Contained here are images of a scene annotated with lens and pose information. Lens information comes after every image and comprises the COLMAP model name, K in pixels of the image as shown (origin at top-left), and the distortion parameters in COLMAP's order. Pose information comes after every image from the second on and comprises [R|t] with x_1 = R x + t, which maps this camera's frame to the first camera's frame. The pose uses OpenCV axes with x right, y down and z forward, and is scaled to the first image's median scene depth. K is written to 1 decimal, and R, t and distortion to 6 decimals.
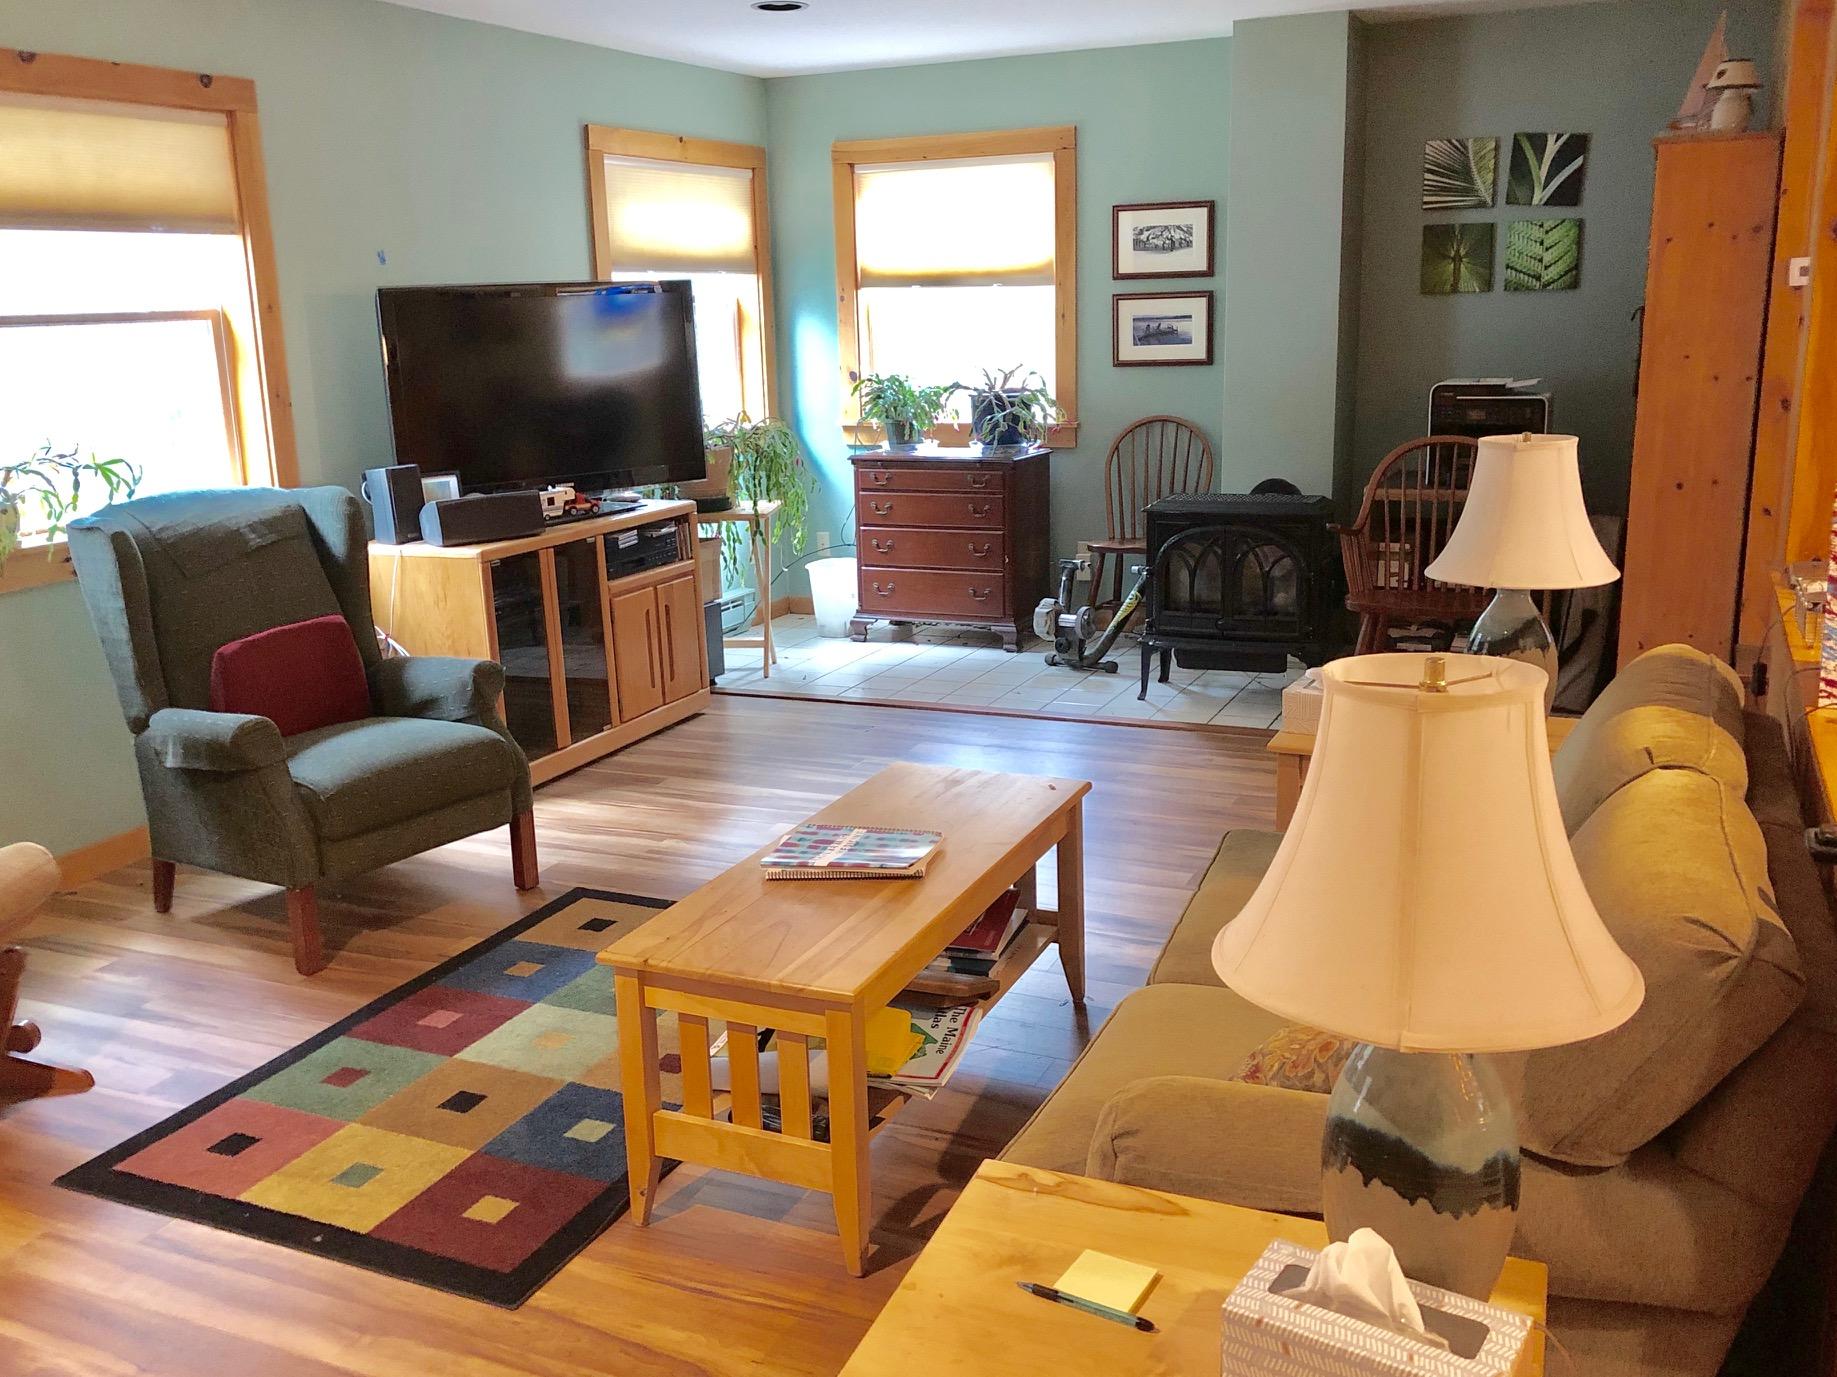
lens RADIAL K [[1711.7, 0, 821.6], [0, 1711.7, 739.9], [0, 0, 1]] dist [-0.025830, 0.000000]
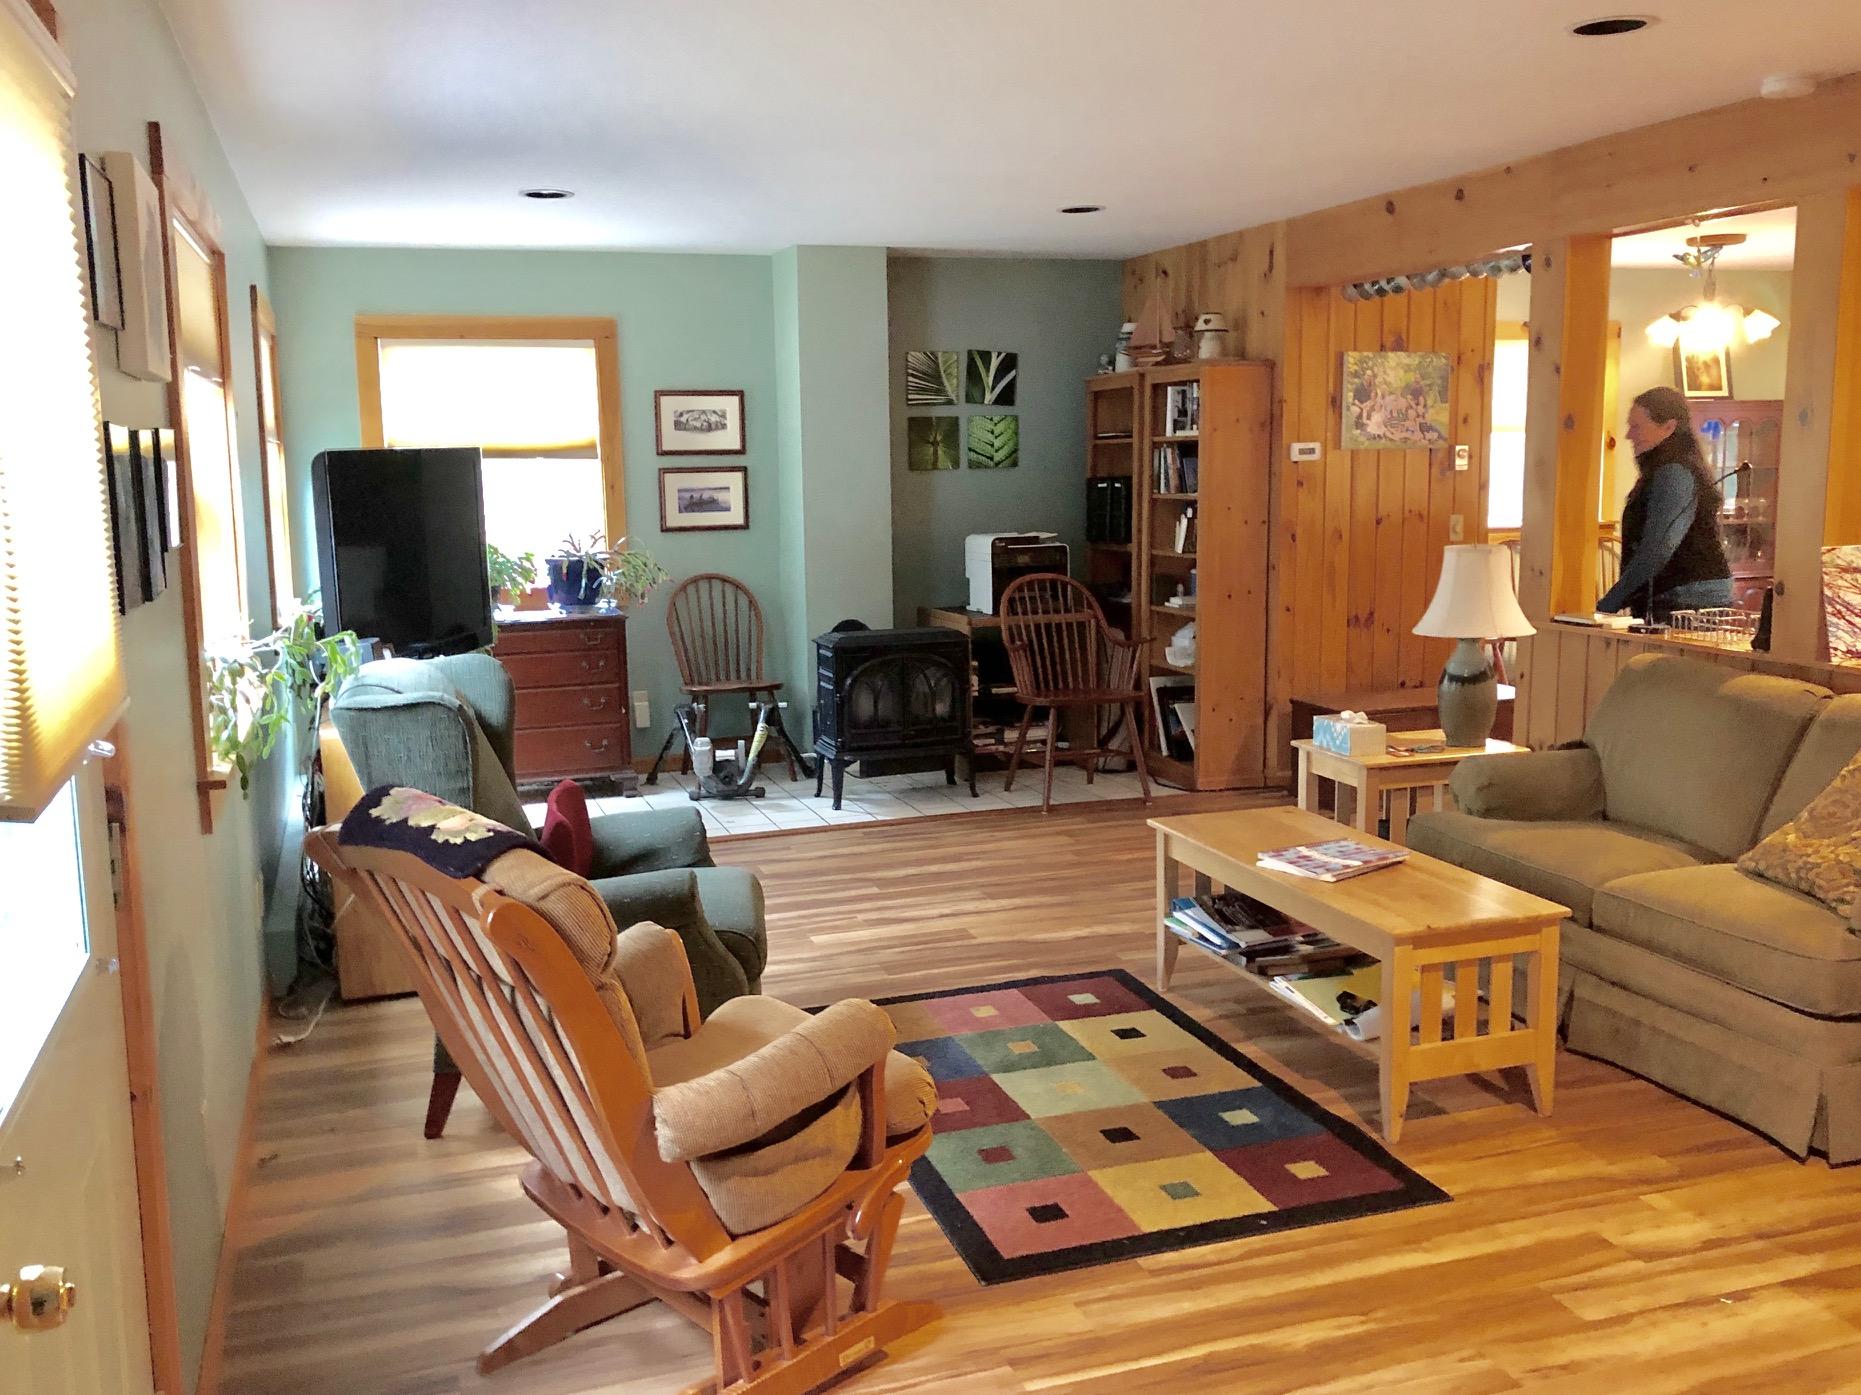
lens RADIAL K [[1734.1, 0, 923.1], [0, 1734.1, 699.9], [0, 0, 1]] dist [-0.025830, 0.000000]
pose [[0.708270, -0.077695, 0.701653, -0.567201], [0.173598, 0.982573, -0.066433, -0.008834], [-0.684264, 0.168858, 0.709415, 0.118824]]
